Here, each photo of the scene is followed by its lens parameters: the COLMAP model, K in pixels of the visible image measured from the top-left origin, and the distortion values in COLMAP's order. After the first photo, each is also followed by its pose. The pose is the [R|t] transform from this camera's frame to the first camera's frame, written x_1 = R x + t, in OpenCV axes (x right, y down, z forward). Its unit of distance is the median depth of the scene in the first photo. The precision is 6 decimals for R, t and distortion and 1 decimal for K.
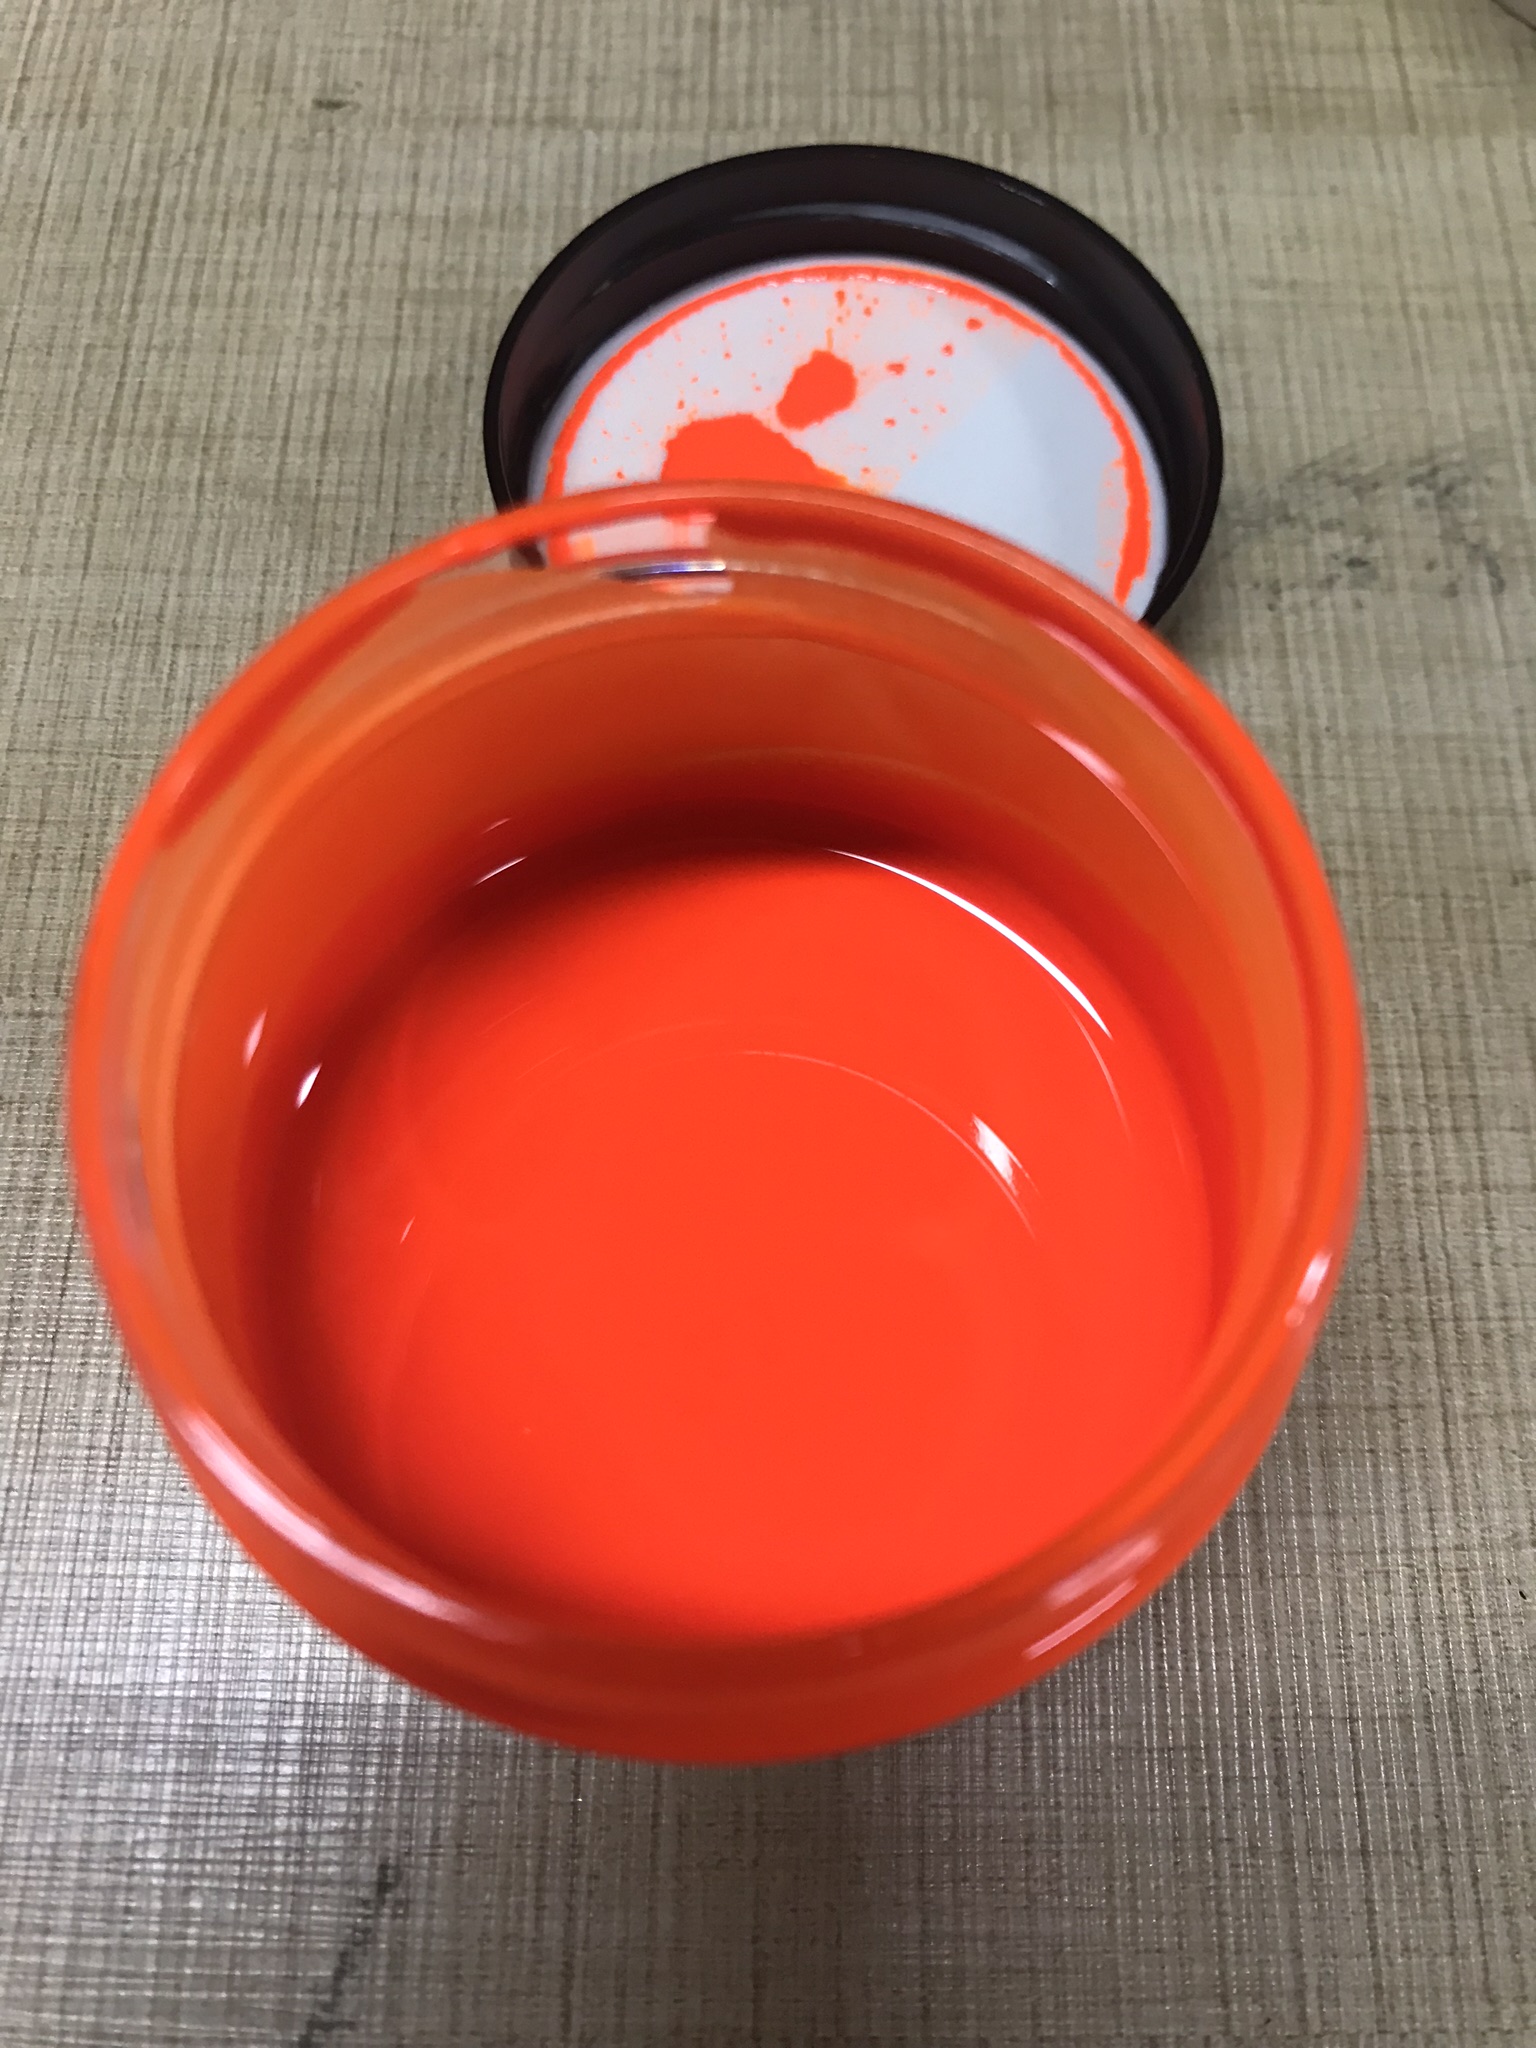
lens RADIAL K [[1803.0, 0, 789.8], [0, 1803.0, 1019.8], [0, 0, 1]] dist [-0.012217, -0.000882]
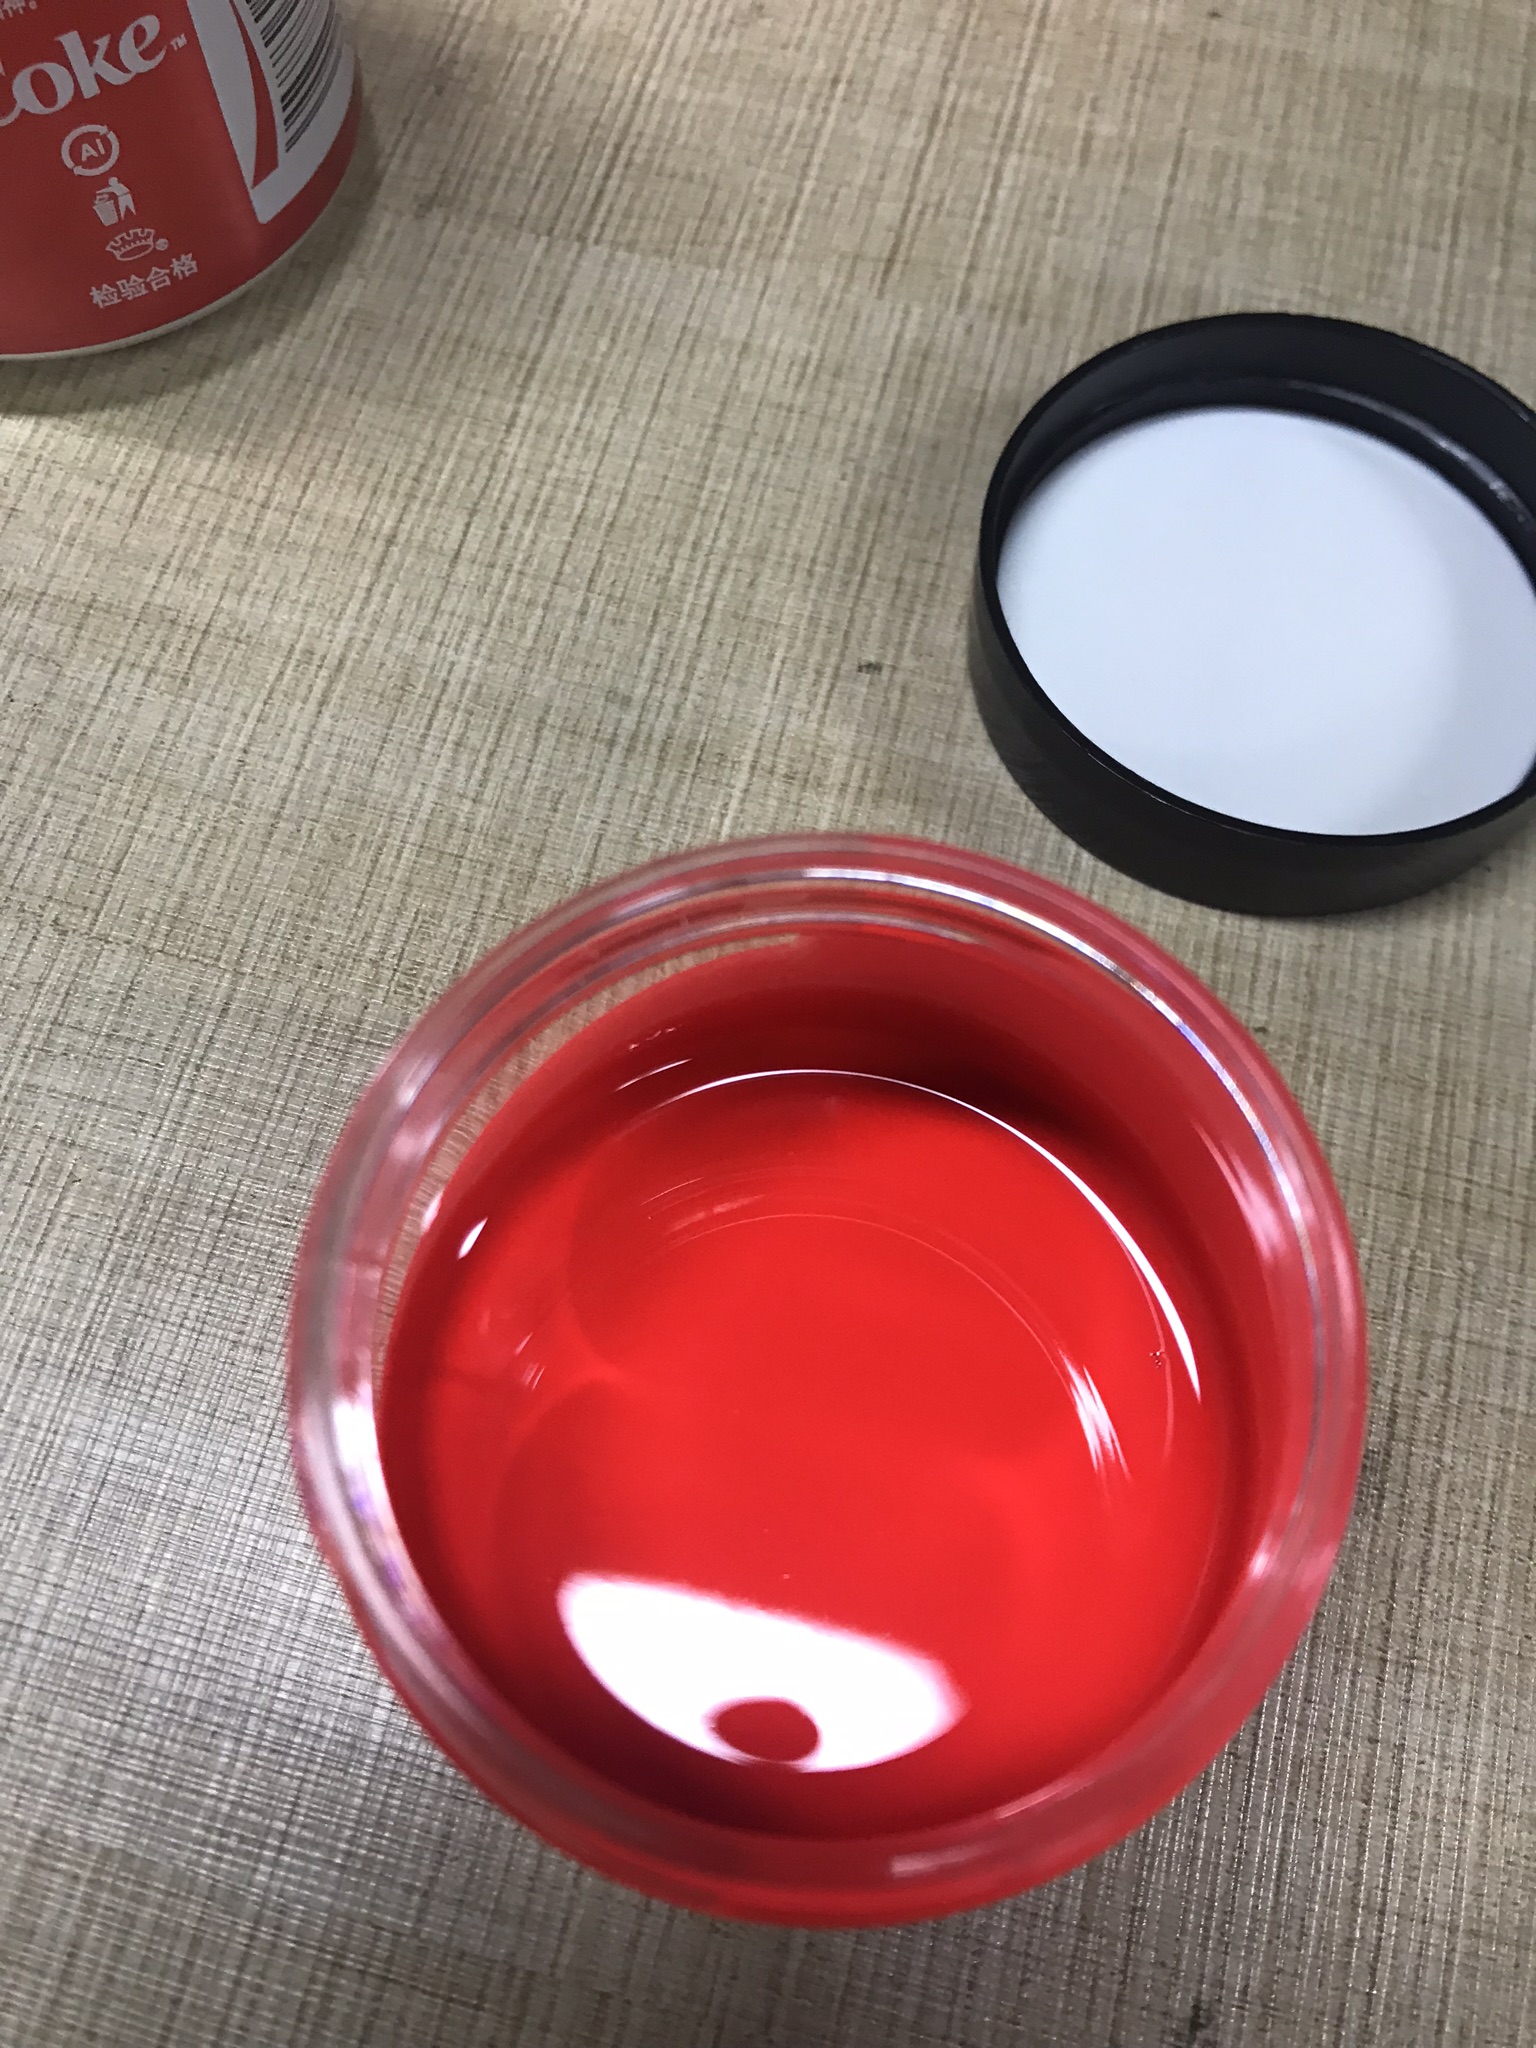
lens RADIAL K [[1803.0, 0, 758.0], [0, 1803.0, 1031.5], [0, 0, 1]] dist [-0.012217, -0.000882]
pose [[0.971258, 0.222157, -0.085461, -0.378428], [-0.222281, 0.974948, 0.008186, -0.052508], [0.085139, 0.011045, 0.996308, -0.108873]]
